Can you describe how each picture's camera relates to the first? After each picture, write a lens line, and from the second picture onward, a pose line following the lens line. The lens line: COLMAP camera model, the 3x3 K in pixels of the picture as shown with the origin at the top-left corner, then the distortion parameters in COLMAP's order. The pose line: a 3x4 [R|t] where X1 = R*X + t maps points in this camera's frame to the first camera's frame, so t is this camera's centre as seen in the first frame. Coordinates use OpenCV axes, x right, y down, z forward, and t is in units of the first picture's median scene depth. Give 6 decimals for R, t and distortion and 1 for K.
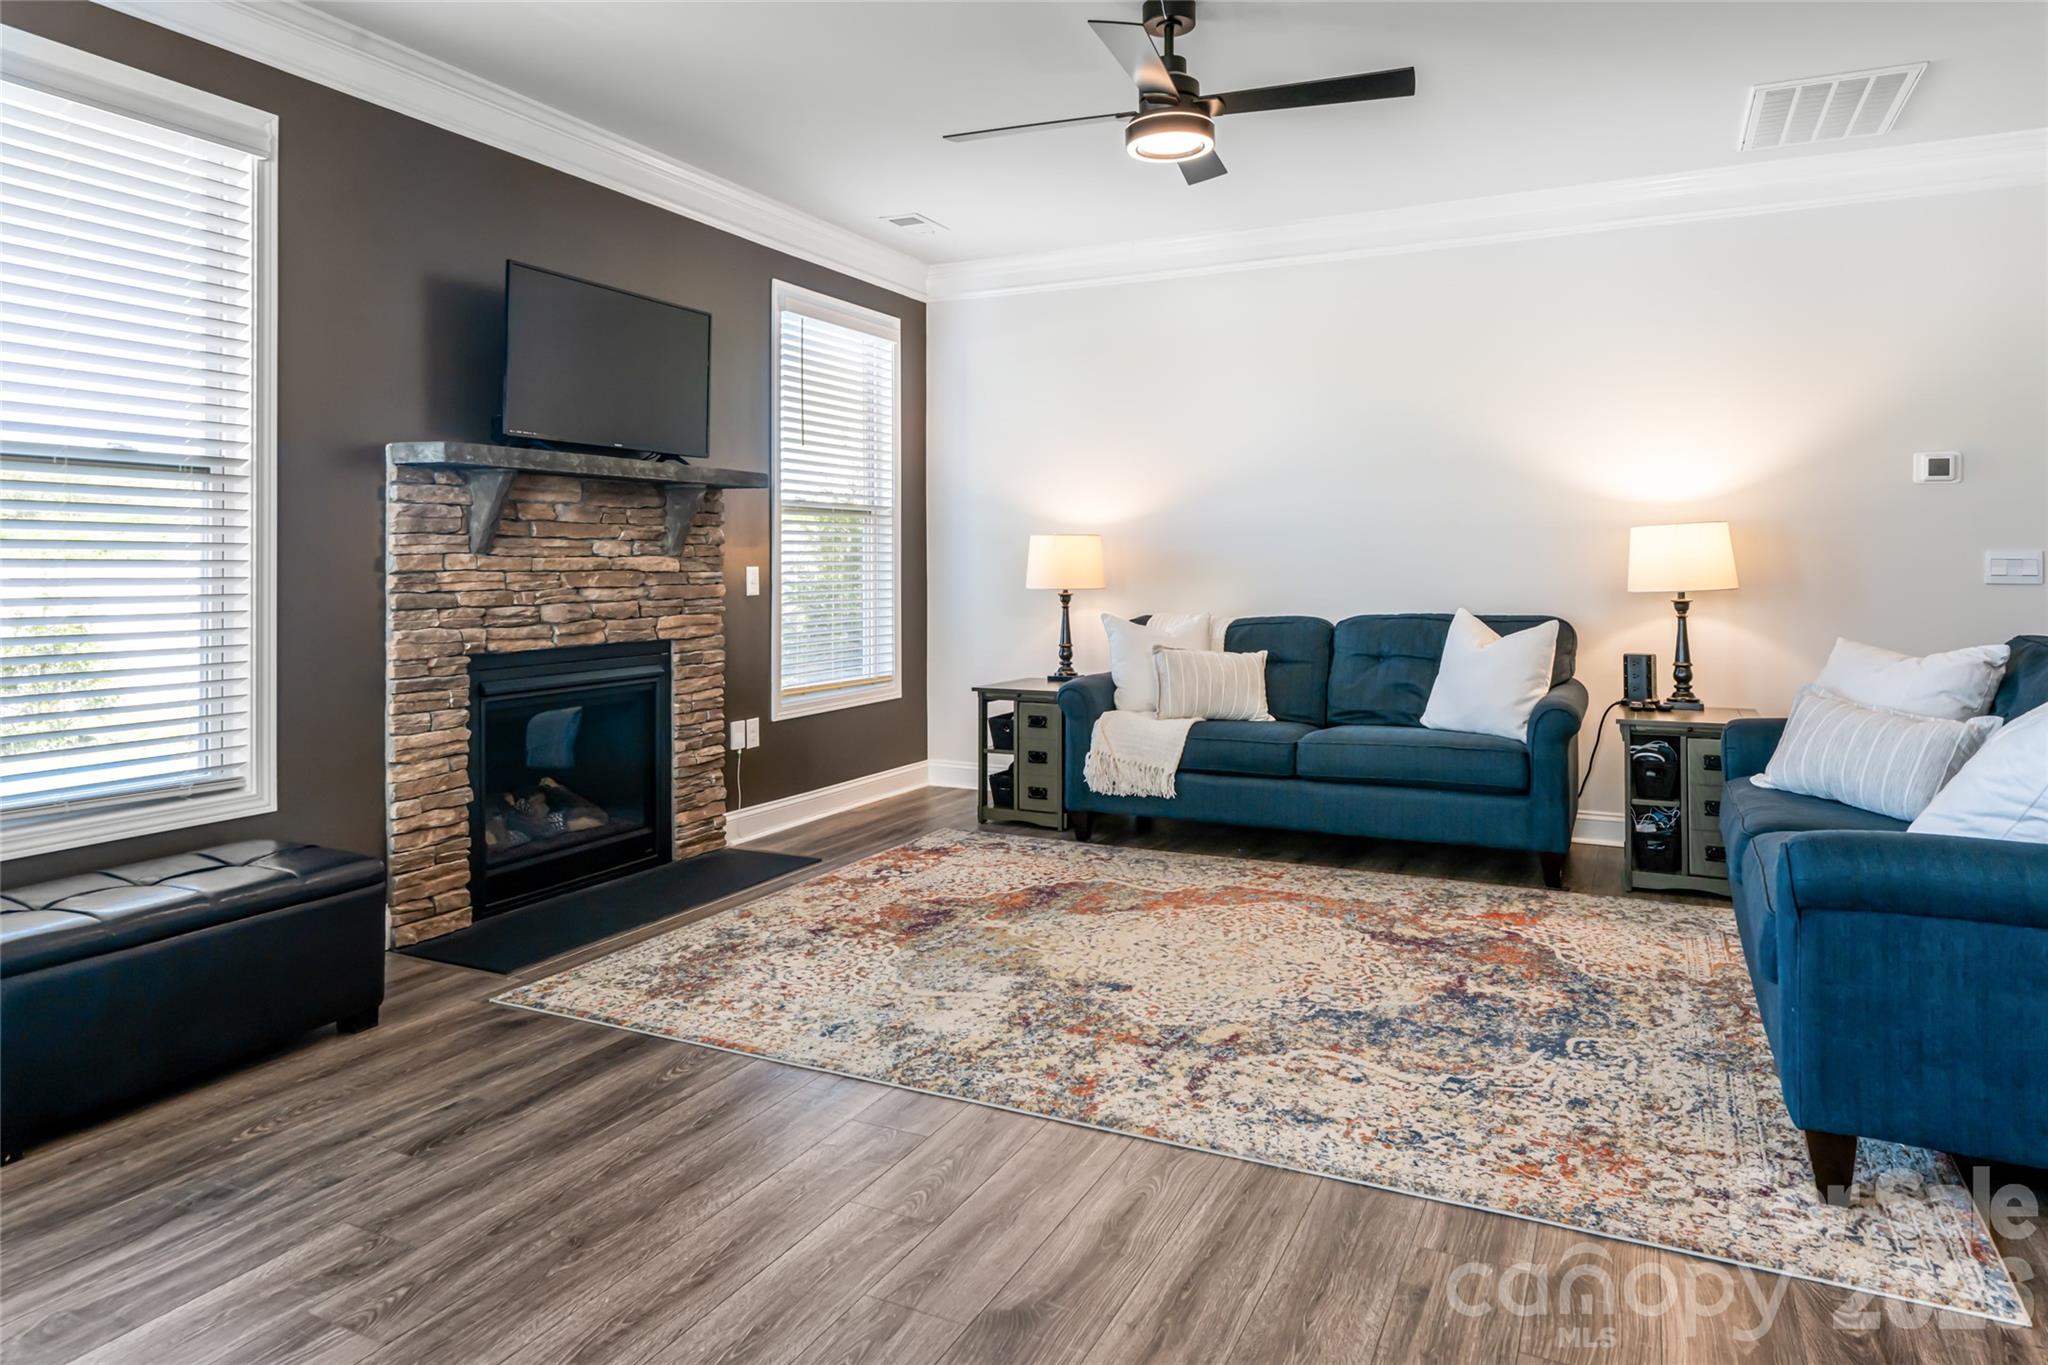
lens RADIAL K [[1251.8, 0, 1026.0], [0, 1251.8, 559.5], [0, 0, 1]] dist [-0.000535, -0.001276]
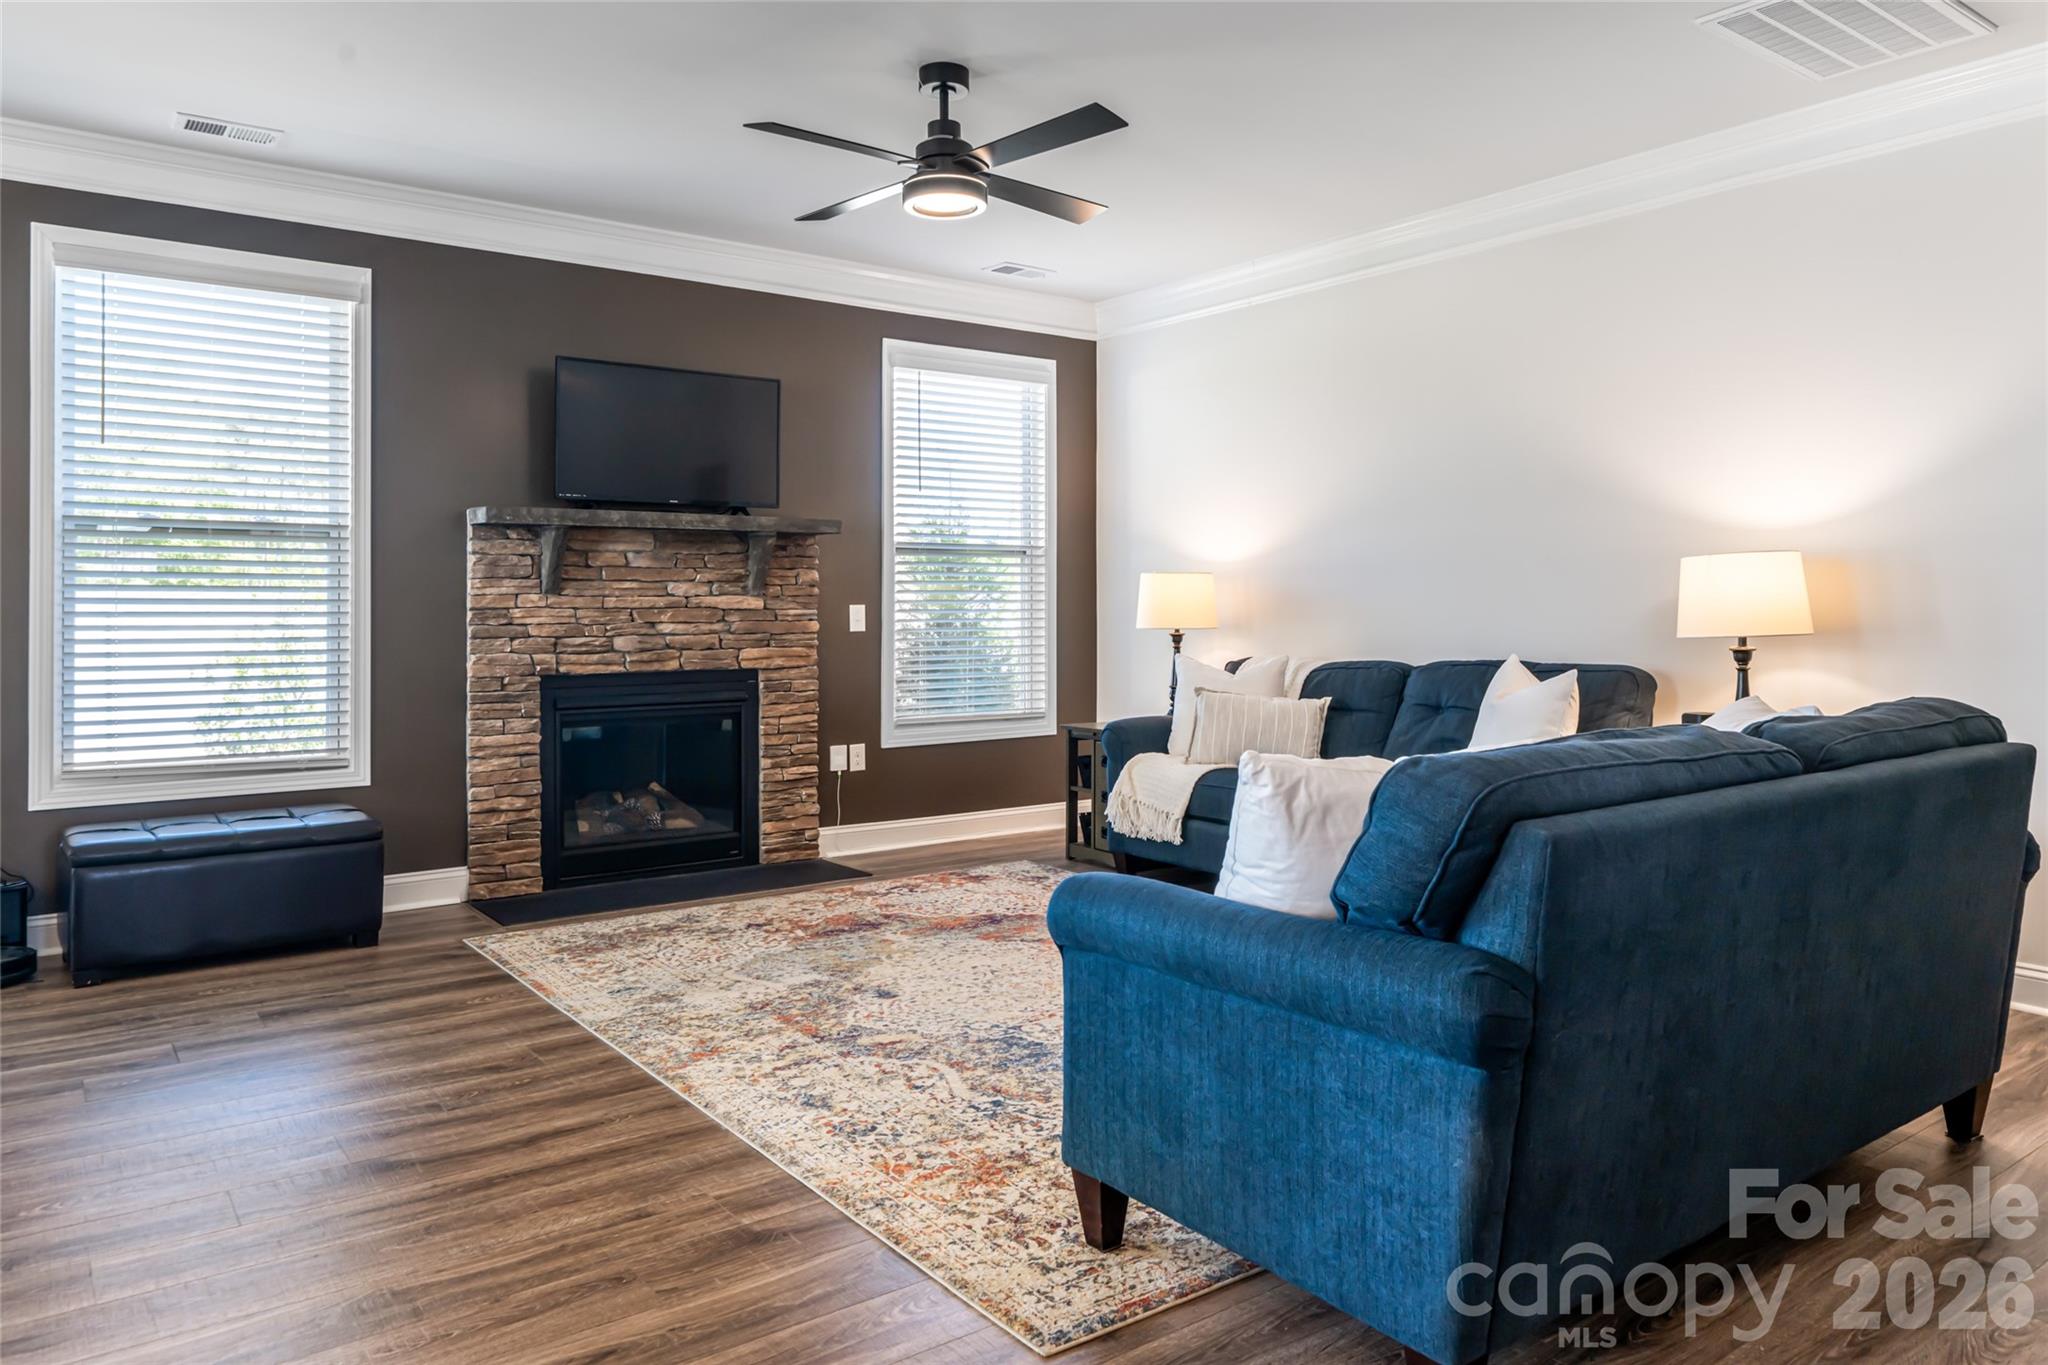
lens RADIAL K [[1374.4, 0, 1037.9], [0, 1374.4, 601.6], [0, 0, 1]] dist [-0.000584, 0.000614]
pose [[0.892730, 0.000578, -0.450592, 0.608114], [0.000981, 0.999994, 0.003228, -0.001215], [0.450591, -0.003324, 0.892724, 0.001750]]
